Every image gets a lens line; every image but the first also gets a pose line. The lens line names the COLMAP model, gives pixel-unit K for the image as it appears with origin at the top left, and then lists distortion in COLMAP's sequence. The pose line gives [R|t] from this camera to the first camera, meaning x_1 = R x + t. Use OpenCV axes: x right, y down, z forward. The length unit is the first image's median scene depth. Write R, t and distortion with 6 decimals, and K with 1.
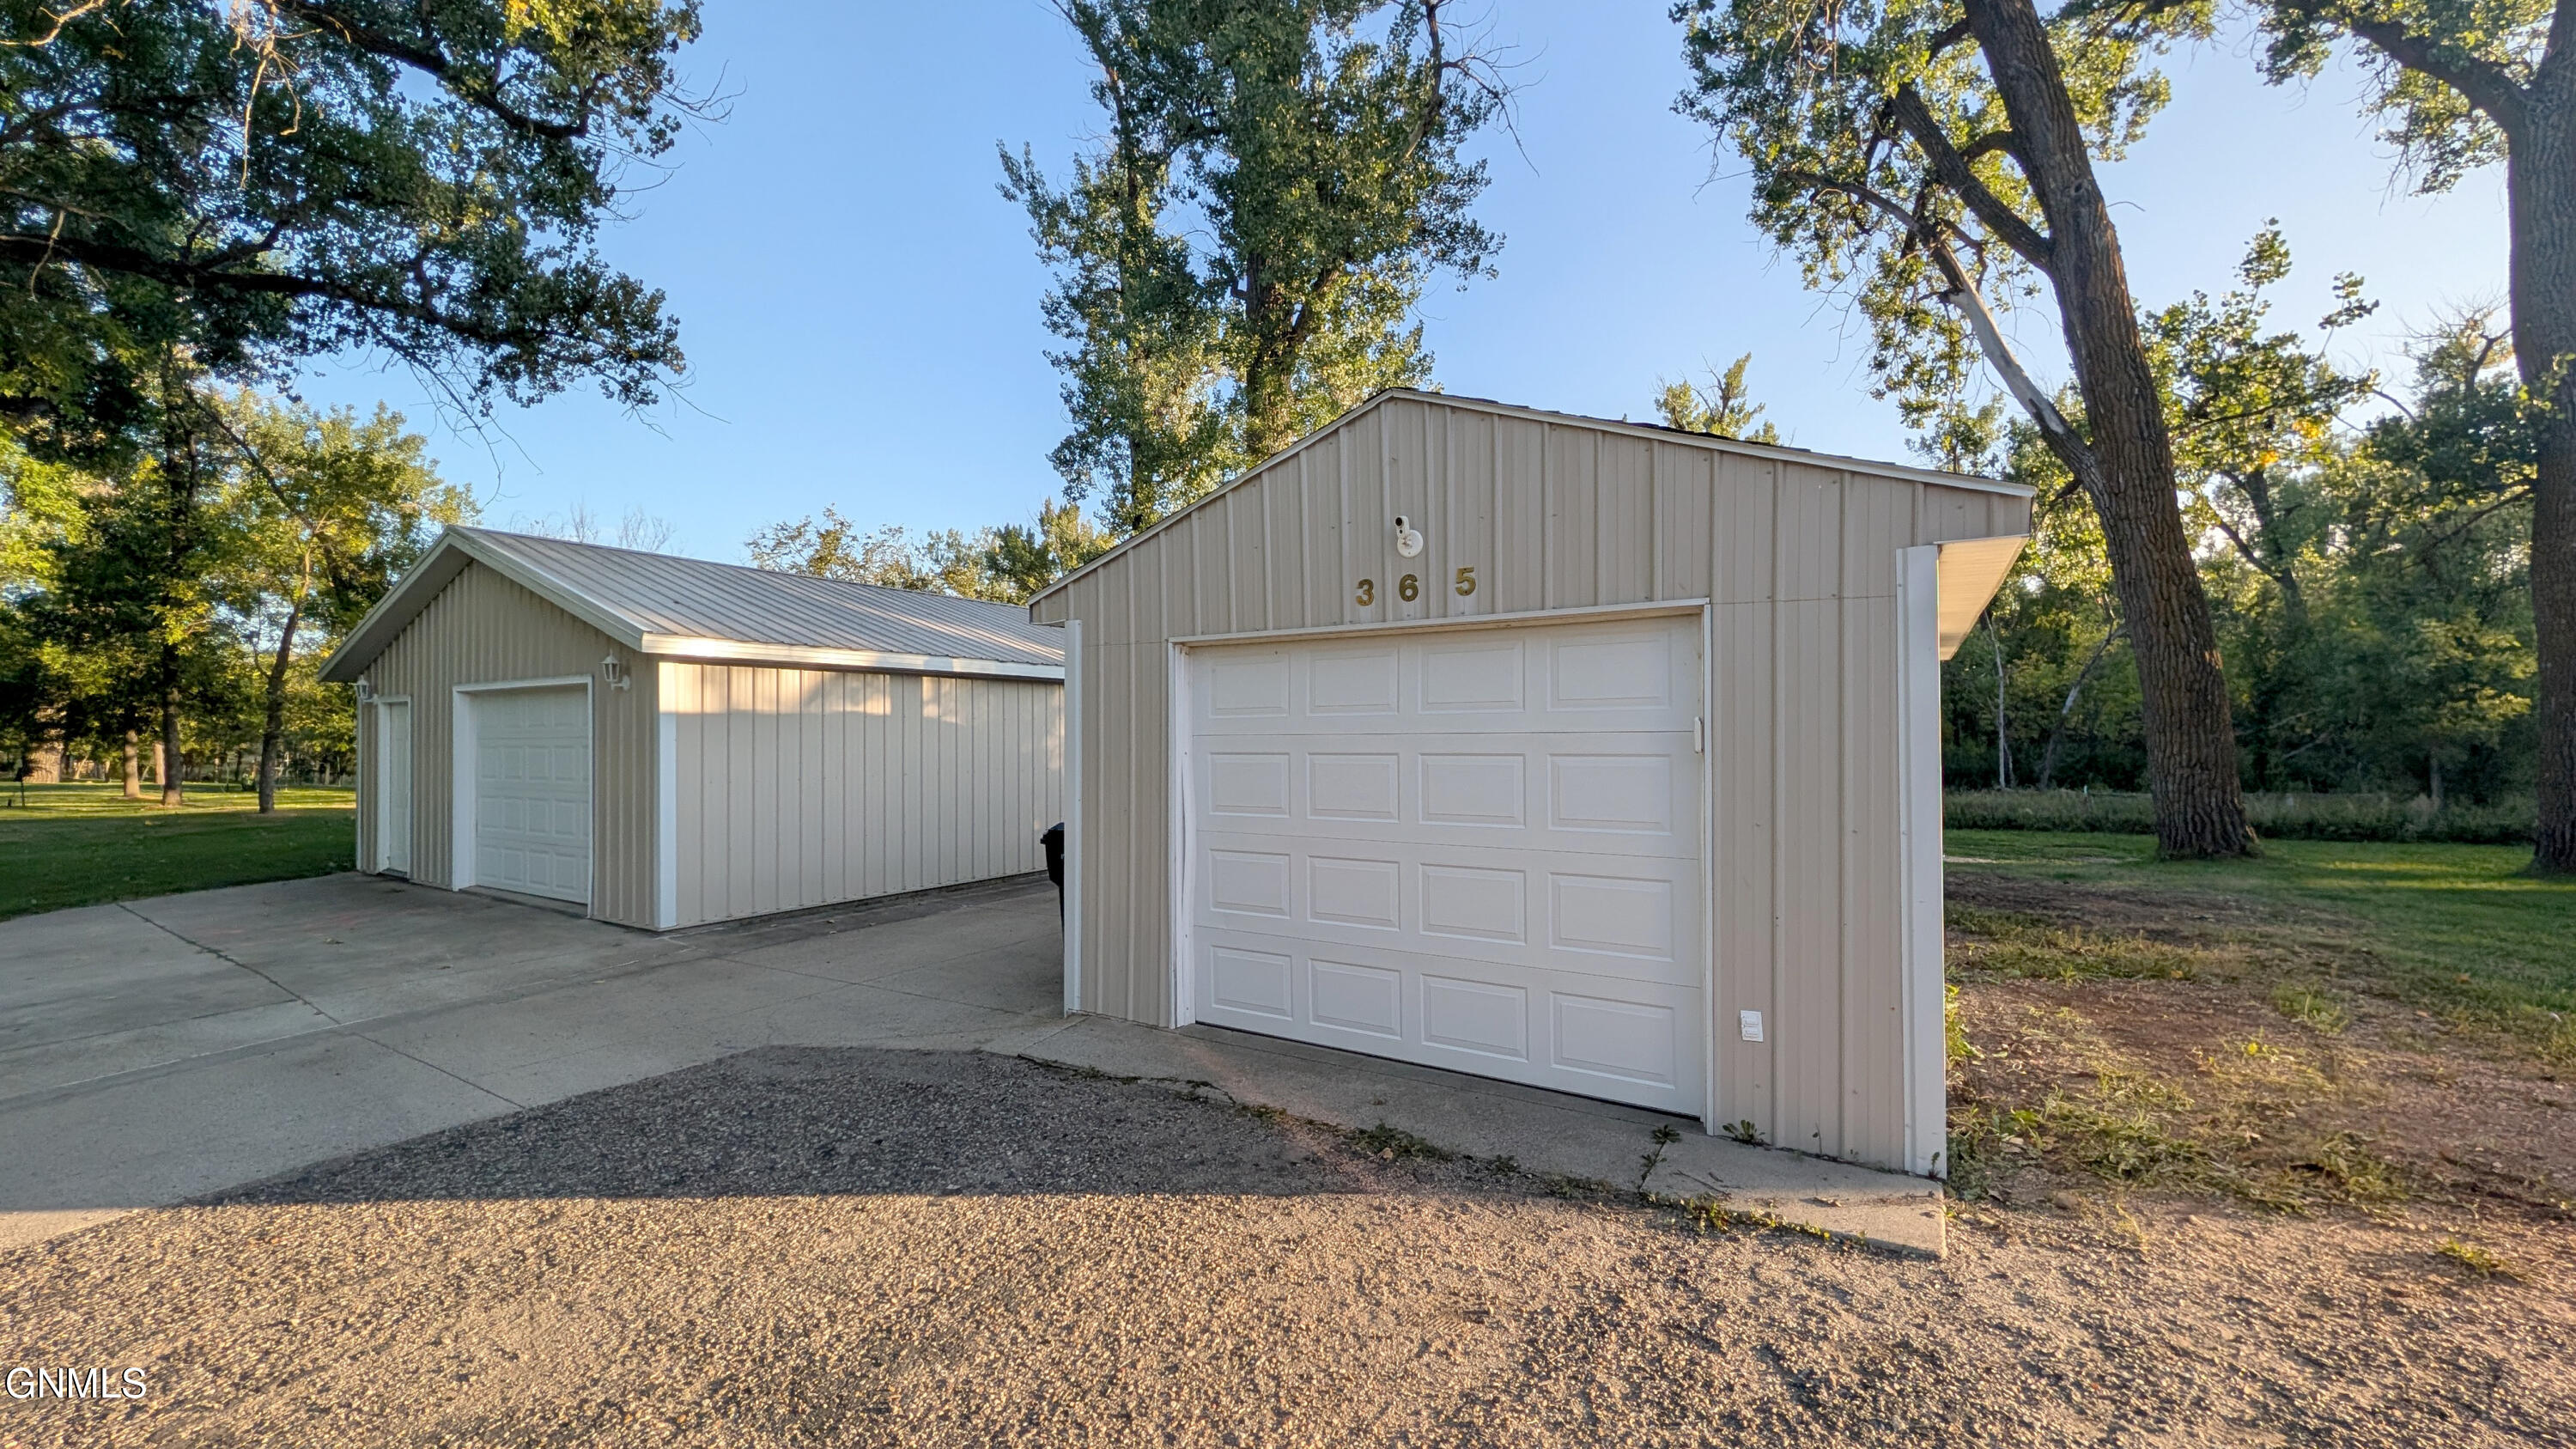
lens RADIAL K [[984.9, 0, 1283.4], [0, 984.9, 722.4], [0, 0, 1]] dist [0.000056, 0.000239]
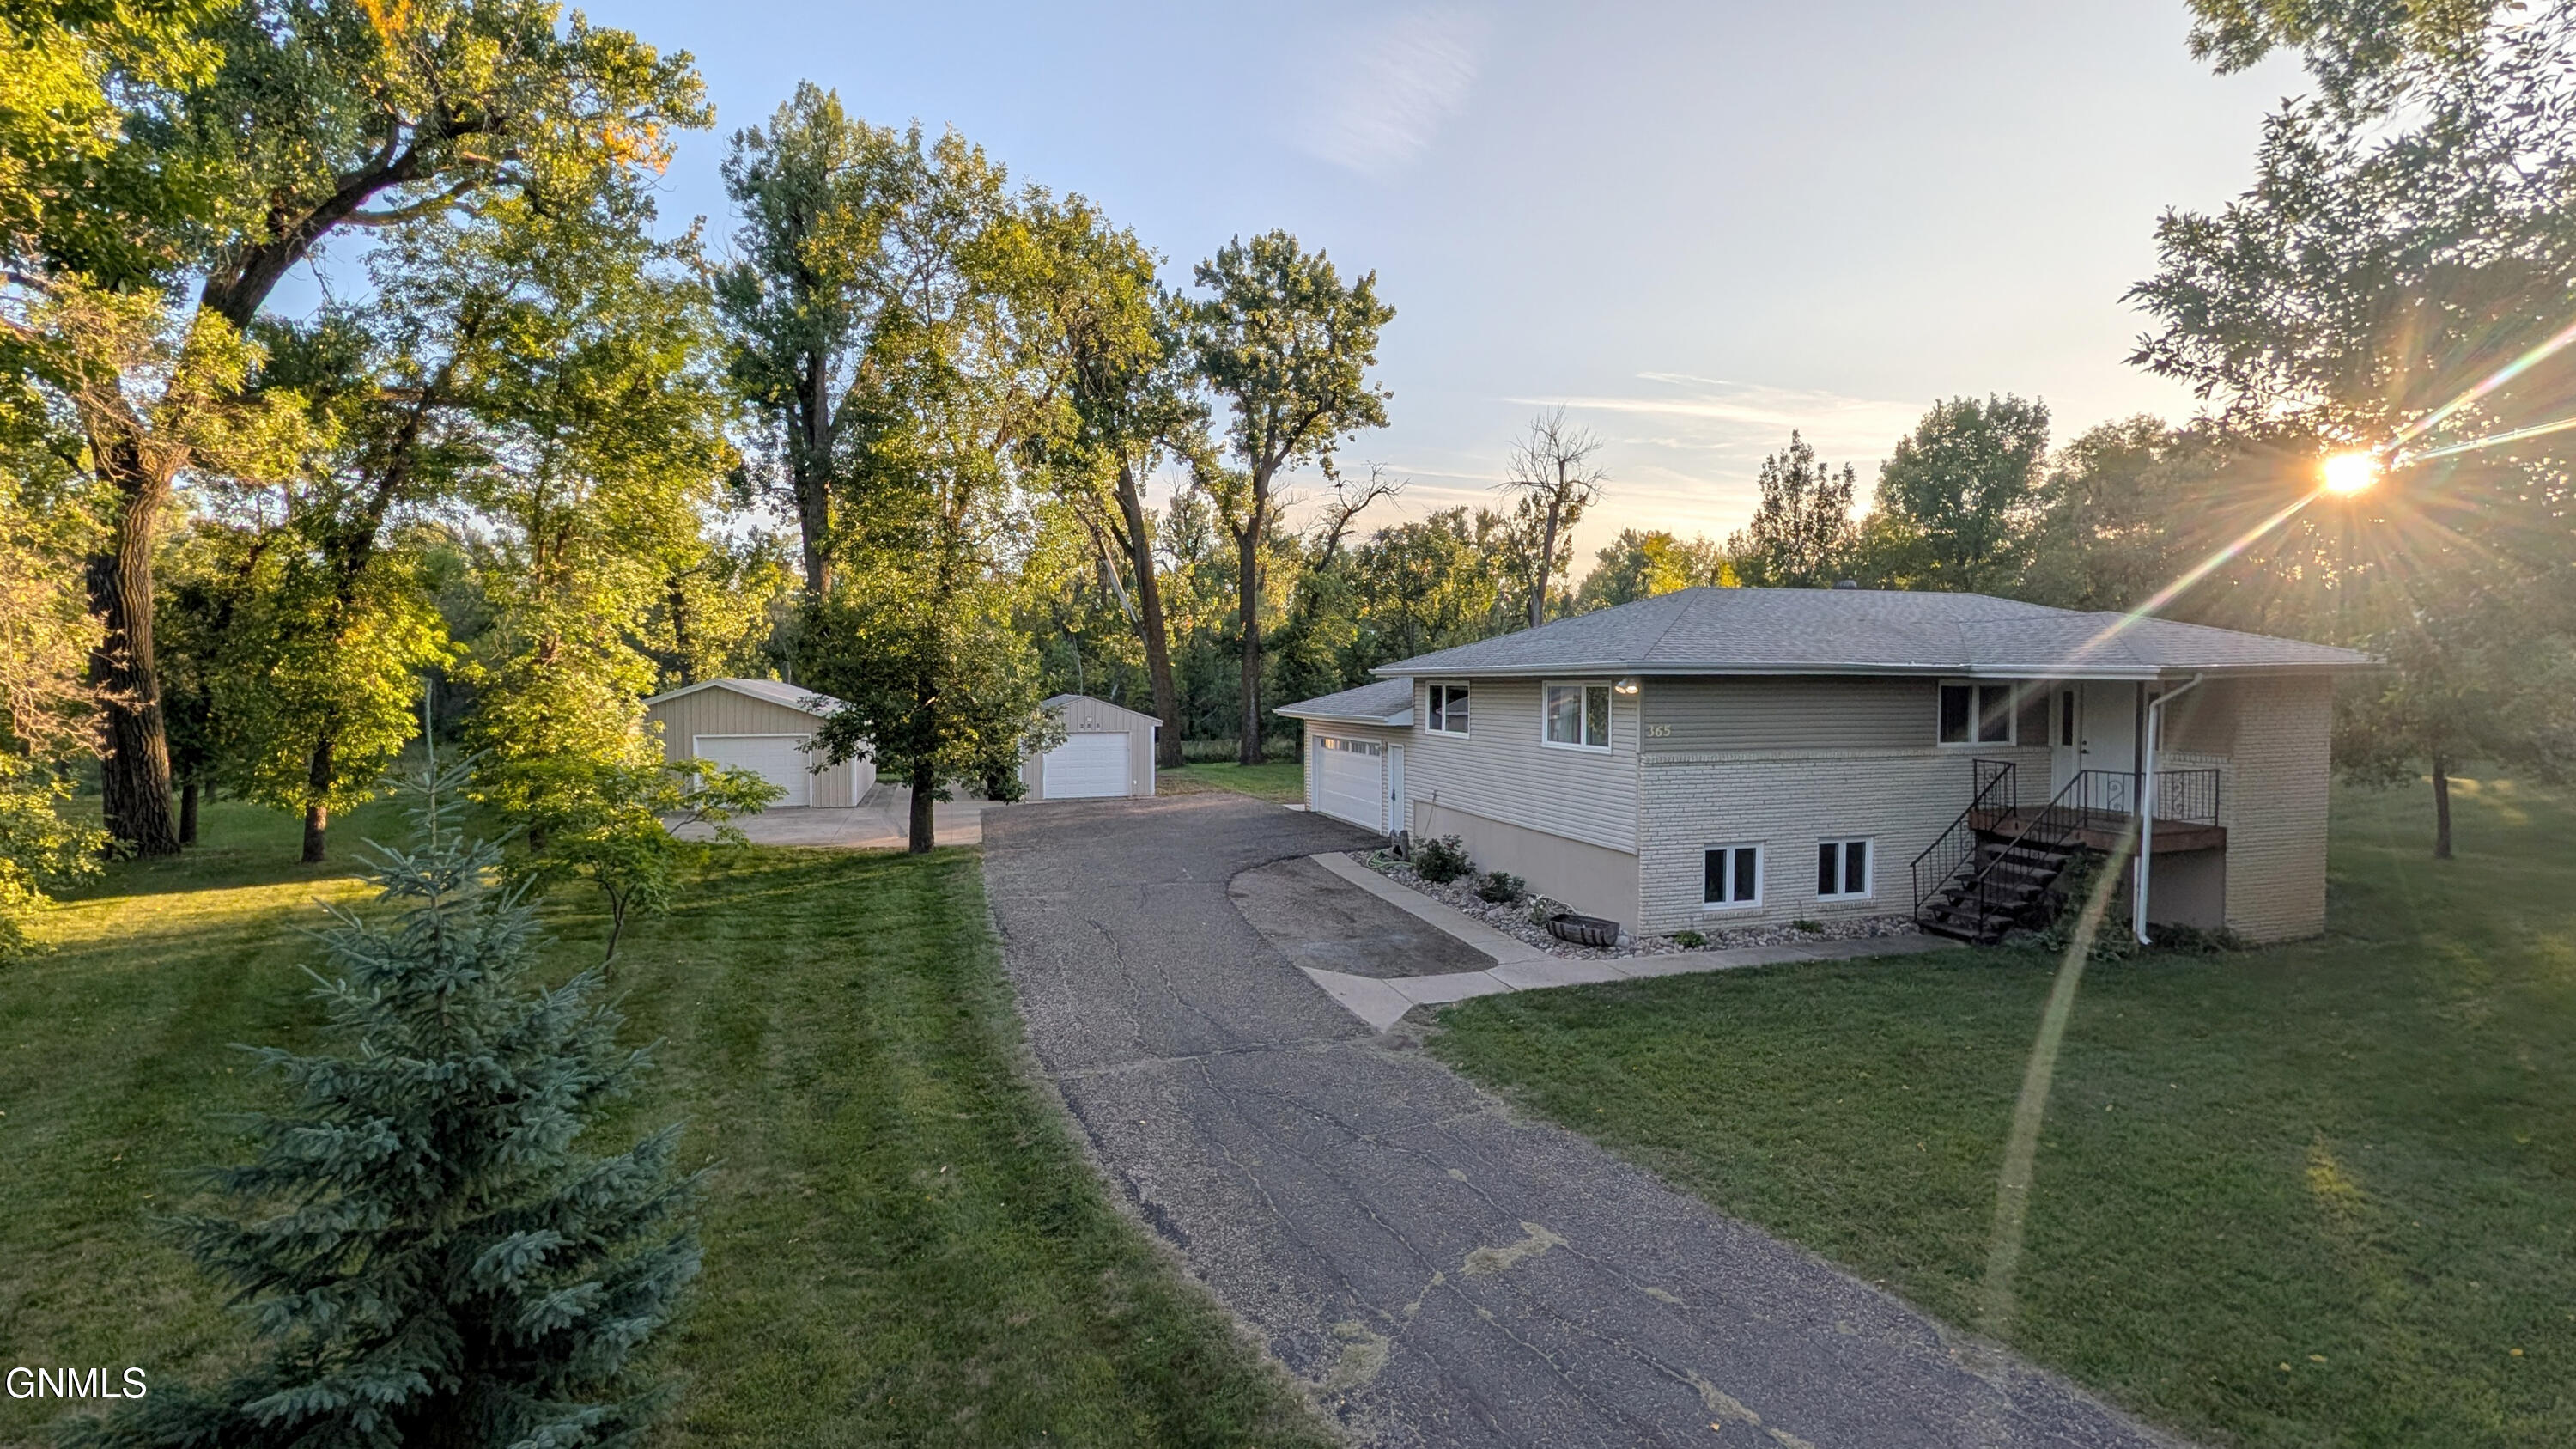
lens RADIAL K [[1098.7, 0, 1283.7], [0, 1098.7, 718.5], [0, 0, 1]] dist [0.000986, -0.000033]
pose [[0.652704, -0.020677, 0.757331, -1.309407], [-0.010342, 0.999291, 0.036197, -0.133773], [-0.757543, -0.031459, 0.652027, -1.365561]]
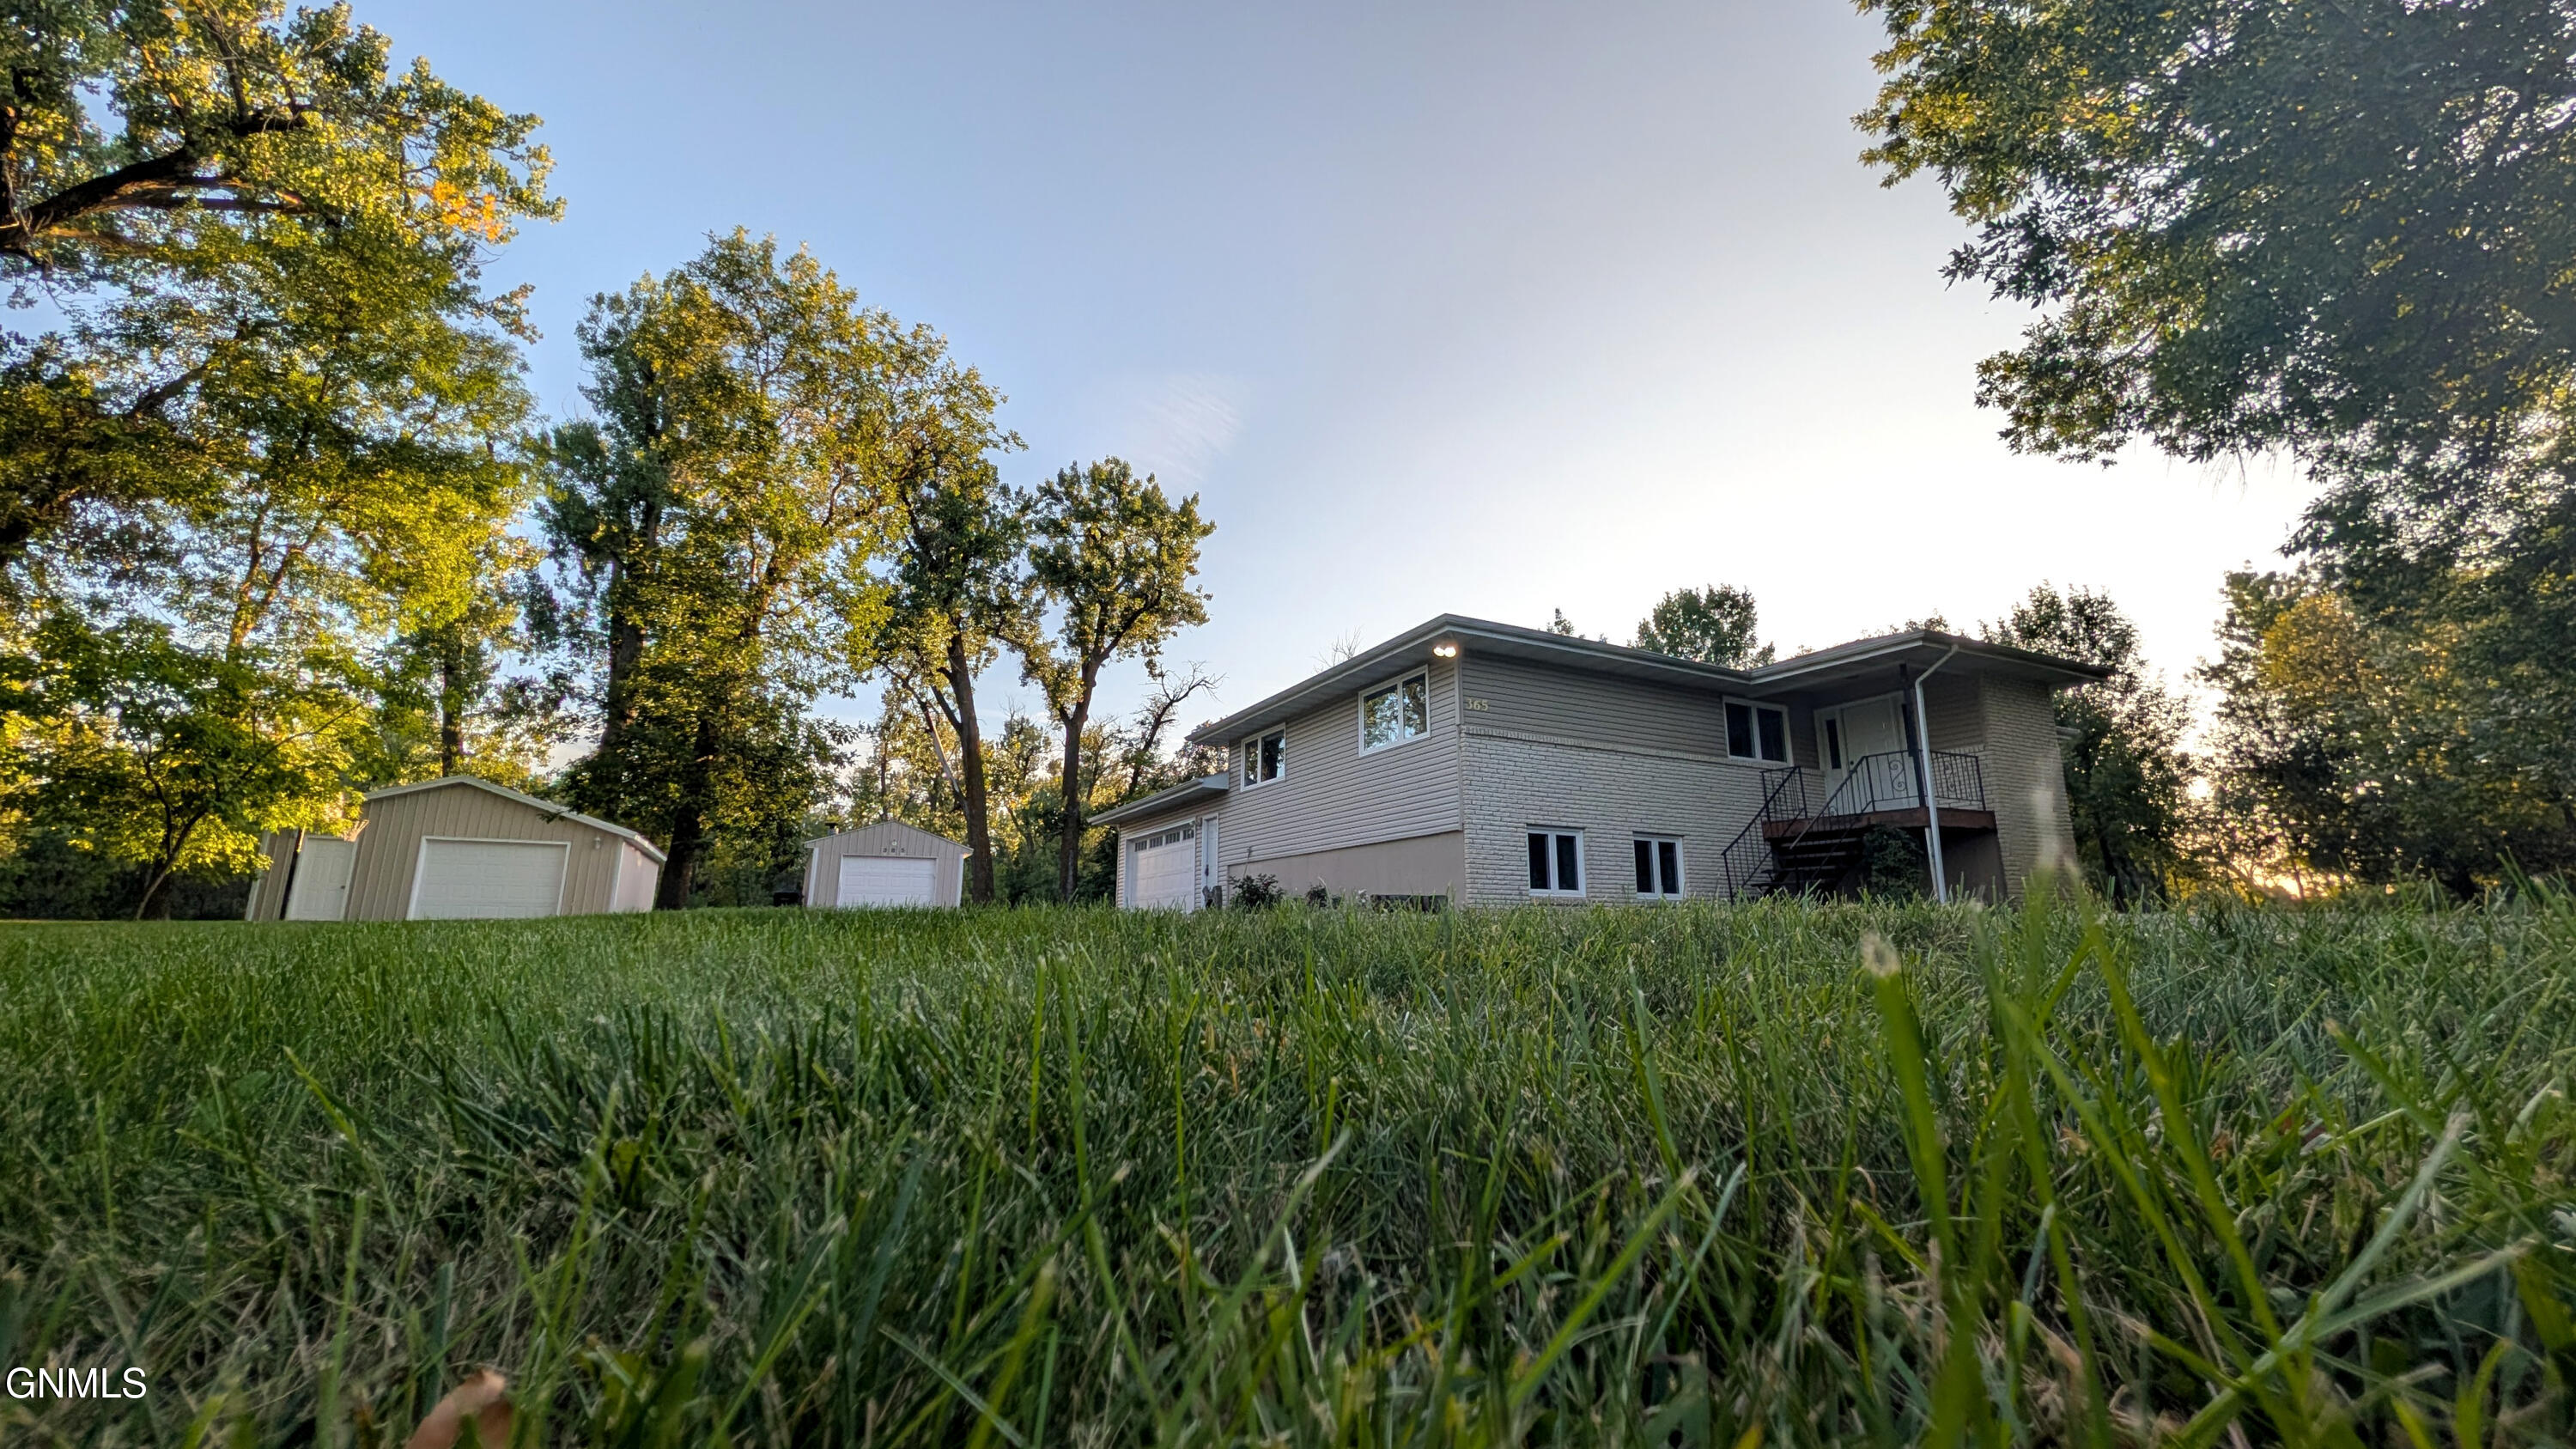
lens RADIAL K [[984.7, 0, 1282.7], [0, 984.7, 720.8], [0, 0, 1]] dist [0.001583, -0.000161]
pose [[0.511846, 0.190540, 0.837680, -1.165670], [-0.014665, 0.976889, -0.213243, 0.101706], [-0.858952, 0.096863, 0.502811, -1.271692]]
